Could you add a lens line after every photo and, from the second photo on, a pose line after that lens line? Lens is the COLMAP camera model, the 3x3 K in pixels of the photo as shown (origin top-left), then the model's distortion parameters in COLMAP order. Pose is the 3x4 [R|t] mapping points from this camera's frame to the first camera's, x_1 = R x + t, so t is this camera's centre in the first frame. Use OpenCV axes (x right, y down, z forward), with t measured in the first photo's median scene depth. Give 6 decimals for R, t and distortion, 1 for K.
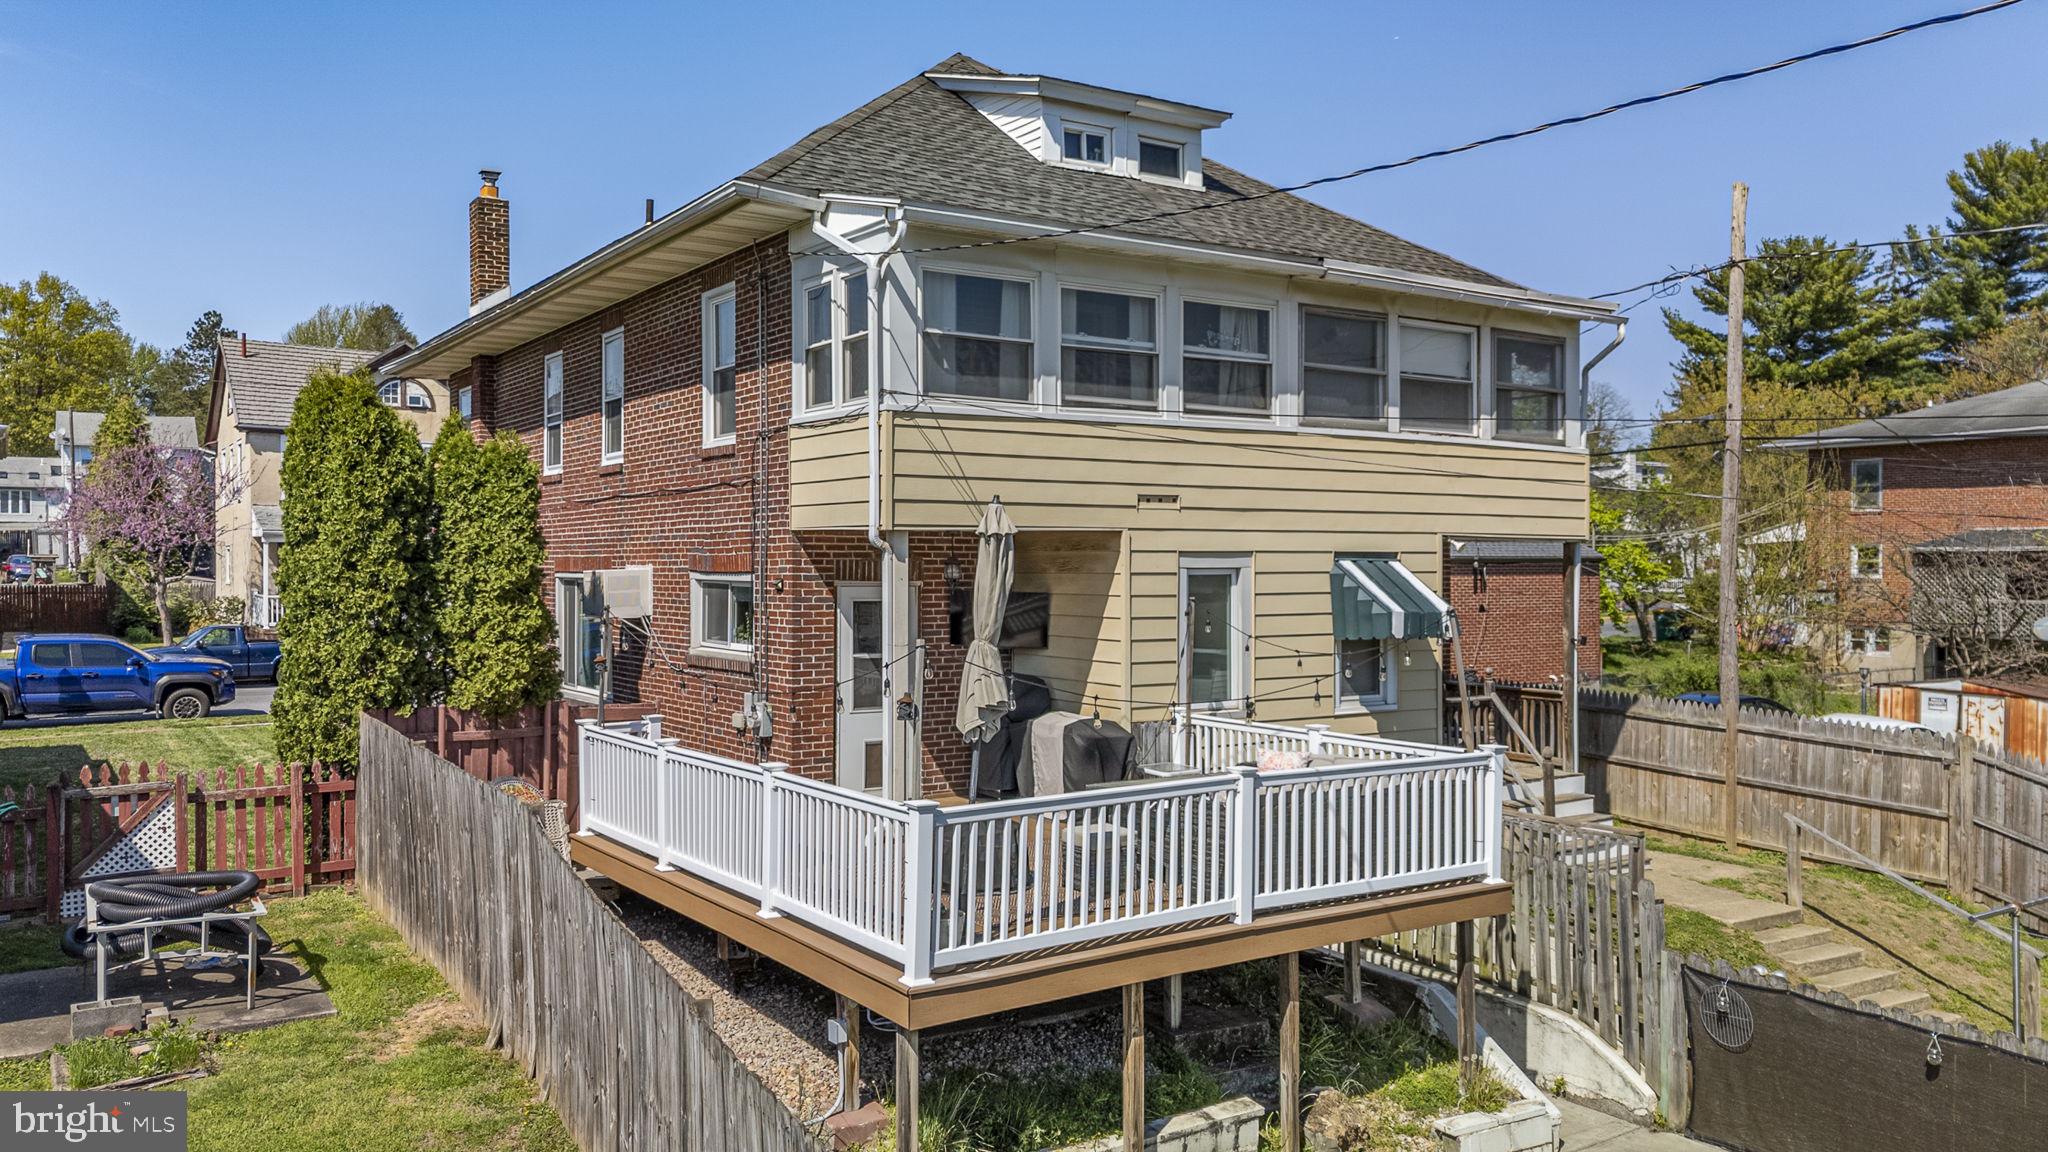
lens RADIAL K [[1538.4, 0, 1031.2], [0, 1538.4, 572.8], [0, 0, 1]] dist [0.014517, 0.003196]
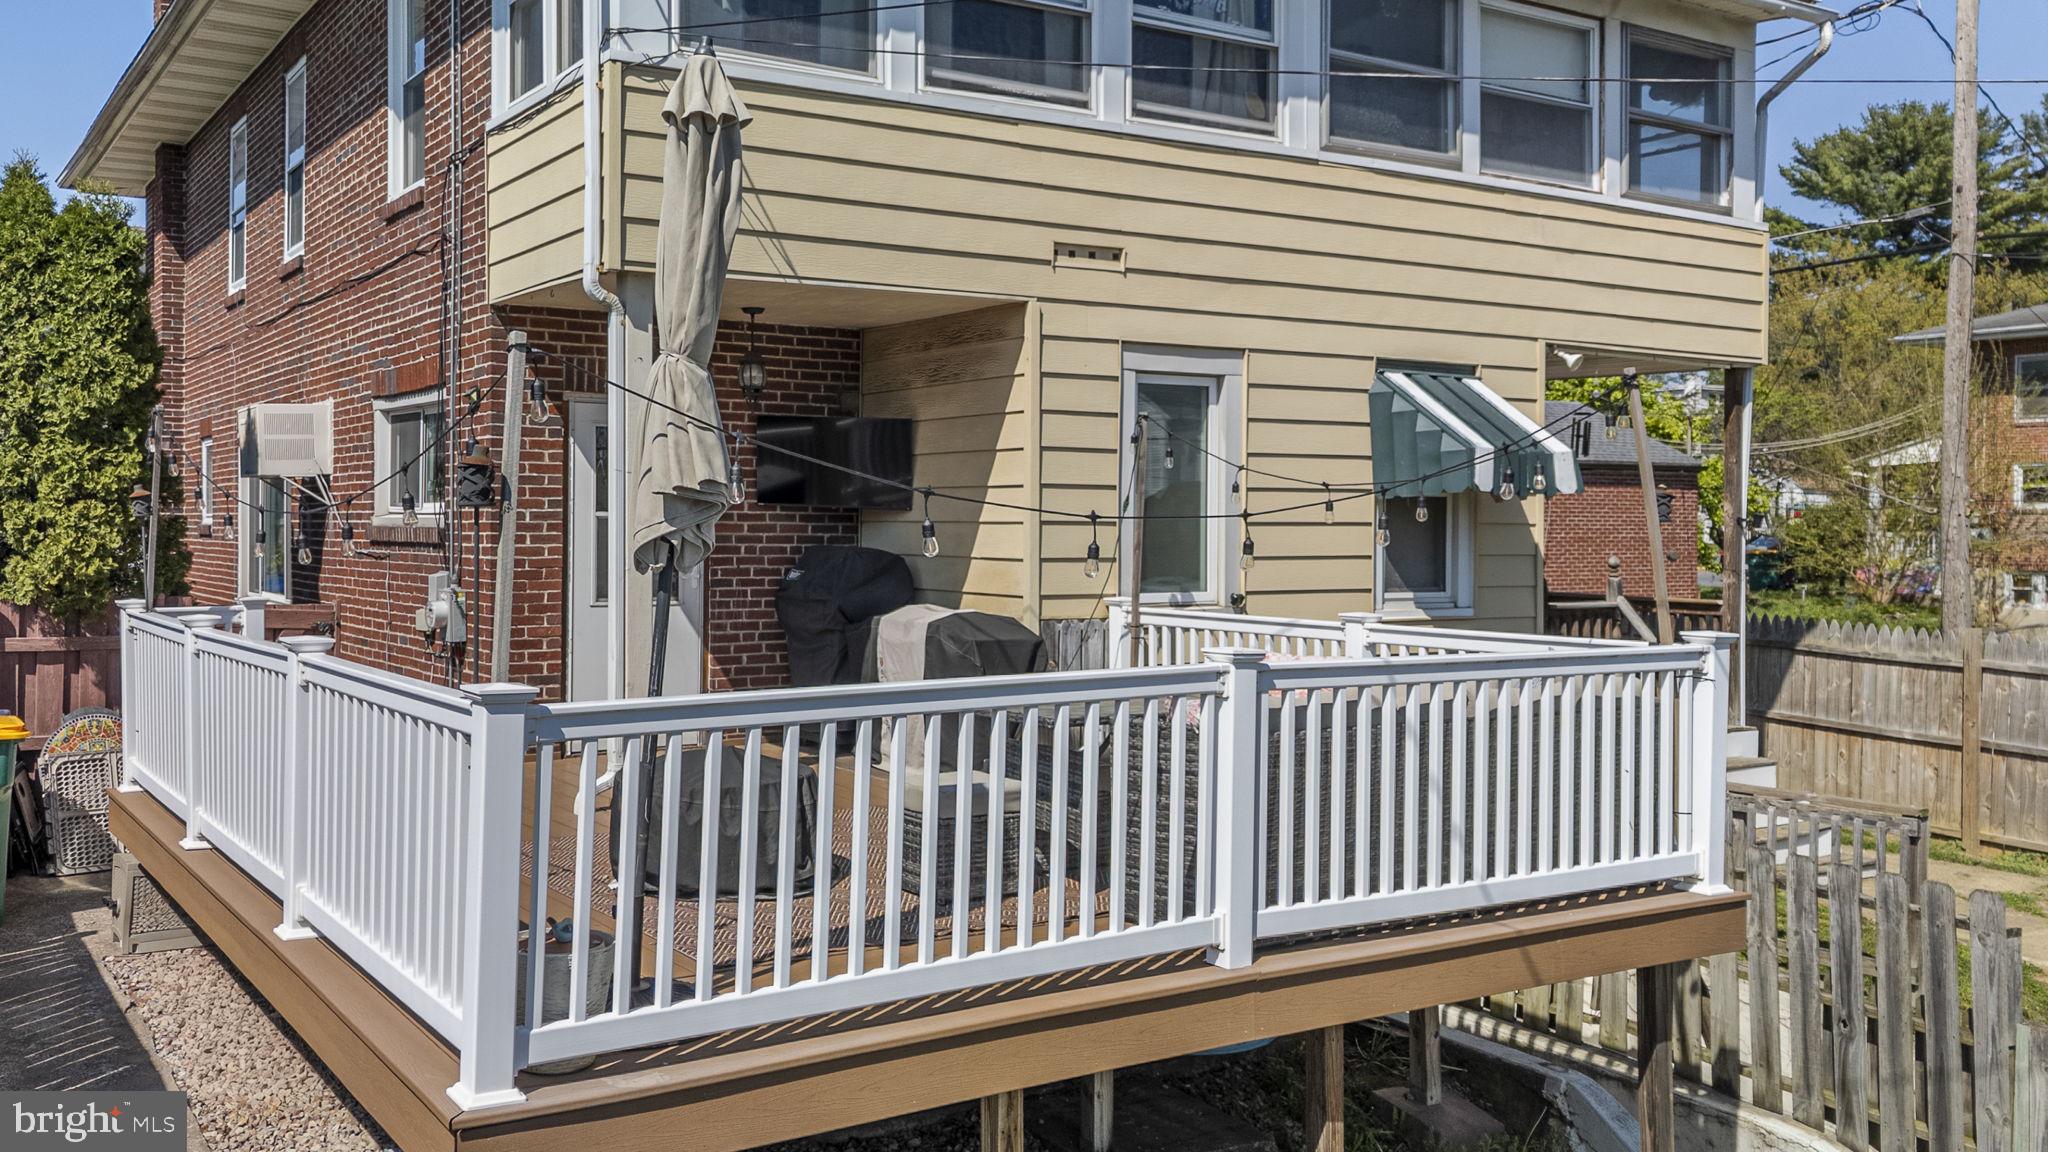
lens RADIAL K [[1729.8, 0, 891.2], [0, 1729.8, 543.0], [0, 0, 1]] dist [0.013974, -0.005324]
pose [[0.998780, 0.004926, -0.049134, 0.038125], [-0.004824, 0.999986, 0.002180, 0.063728], [0.049144, -0.001940, 0.998790, 0.307340]]
